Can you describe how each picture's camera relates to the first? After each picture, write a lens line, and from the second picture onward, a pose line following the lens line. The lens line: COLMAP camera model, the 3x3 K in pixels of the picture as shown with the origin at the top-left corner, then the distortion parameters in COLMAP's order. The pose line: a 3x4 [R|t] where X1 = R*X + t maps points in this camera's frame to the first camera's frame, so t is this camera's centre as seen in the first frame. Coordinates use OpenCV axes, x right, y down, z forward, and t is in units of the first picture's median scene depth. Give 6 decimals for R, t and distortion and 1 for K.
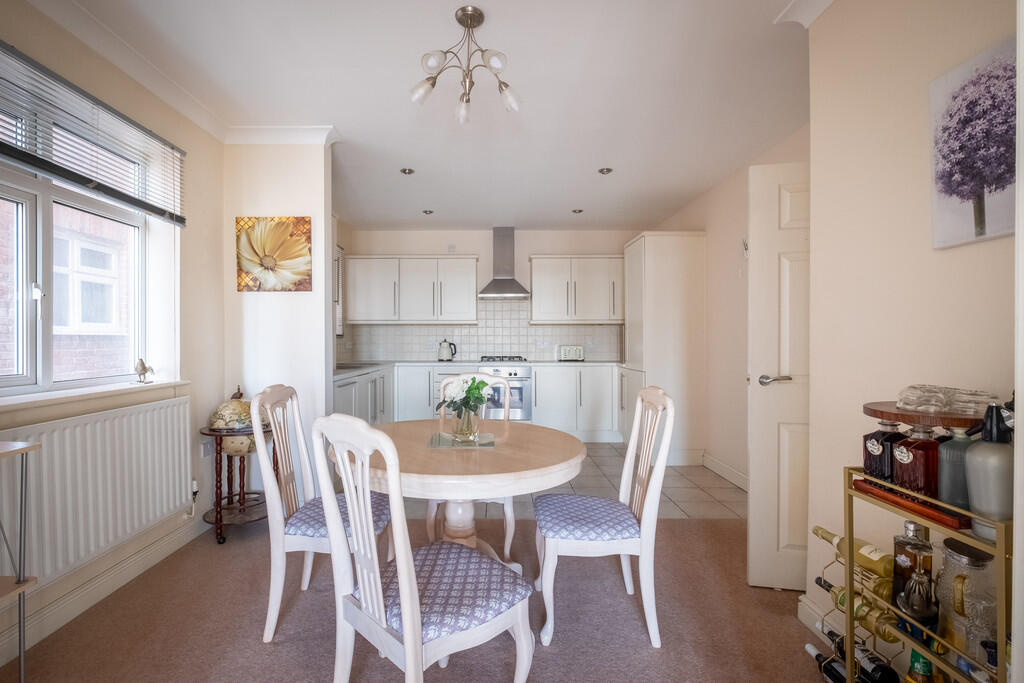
lens RADIAL K [[487.3, 0, 511.9], [0, 487.3, 343.2], [0, 0, 1]] dist [-0.016105, 0.000539]
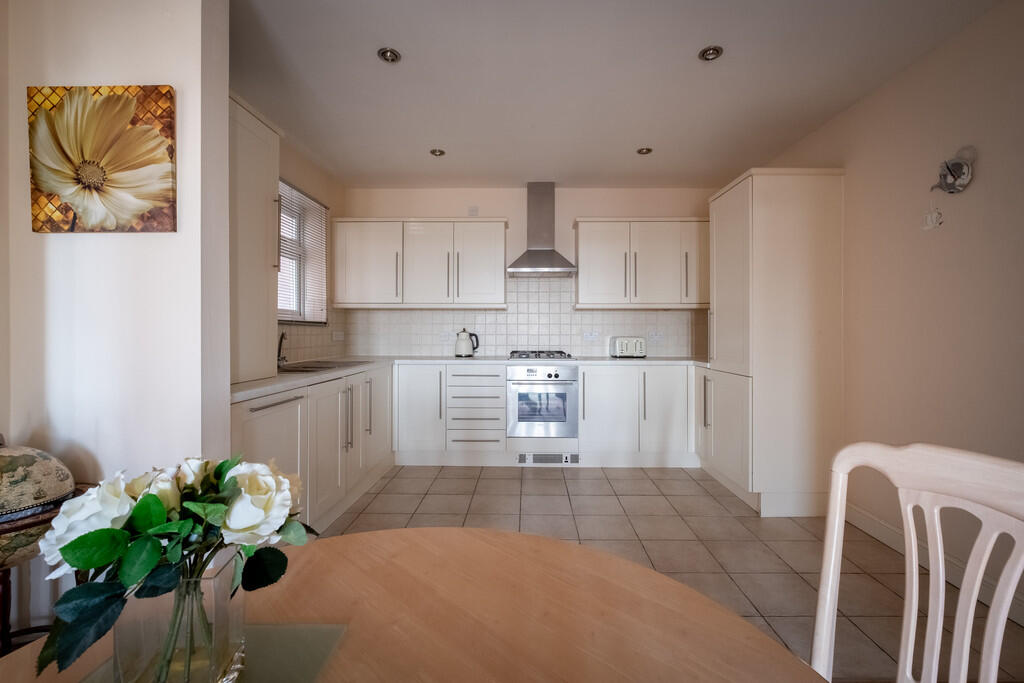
lens RADIAL K [[455.2, 0, 533.0], [0, 455.2, 333.8], [0, 0, 1]] dist [-0.000437, -0.002890]
pose [[0.999726, 0.003136, -0.023195, -0.012436], [-0.003144, 0.999995, -0.000311, -0.000105], [0.023194, 0.000383, 0.999731, 0.297482]]
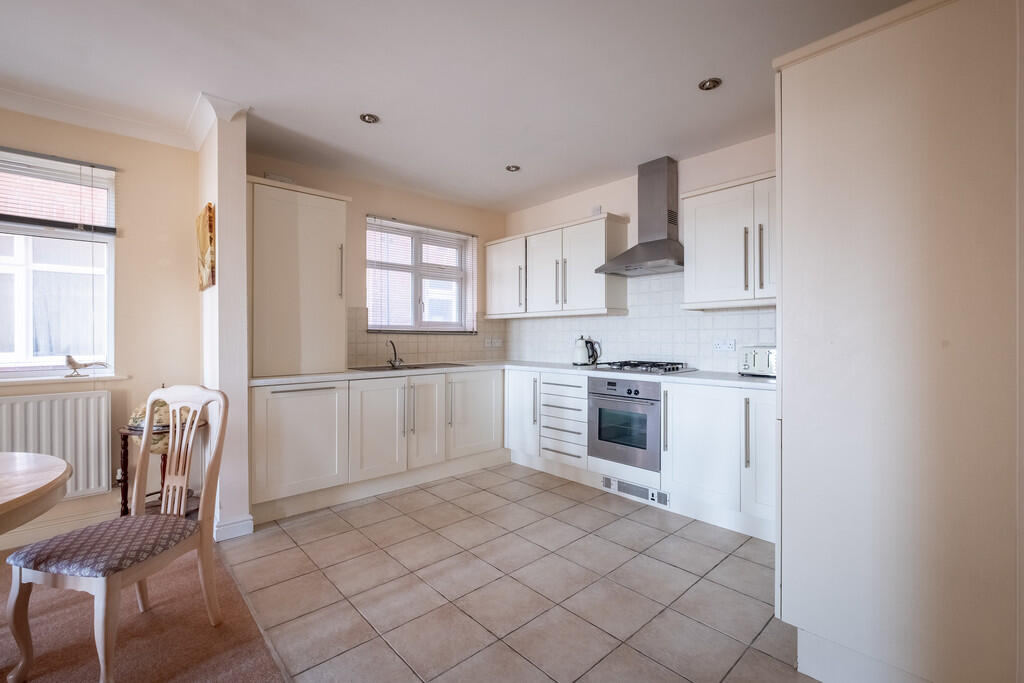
lens RADIAL K [[455.2, 0, 514.9], [0, 455.2, 339.3], [0, 0, 1]] dist [-0.000437, -0.002890]
pose [[0.648698, 0.004202, -0.761035, 0.336444], [-0.001378, 0.999990, 0.004347, -0.006090], [0.761045, -0.001771, 0.648697, 0.494885]]
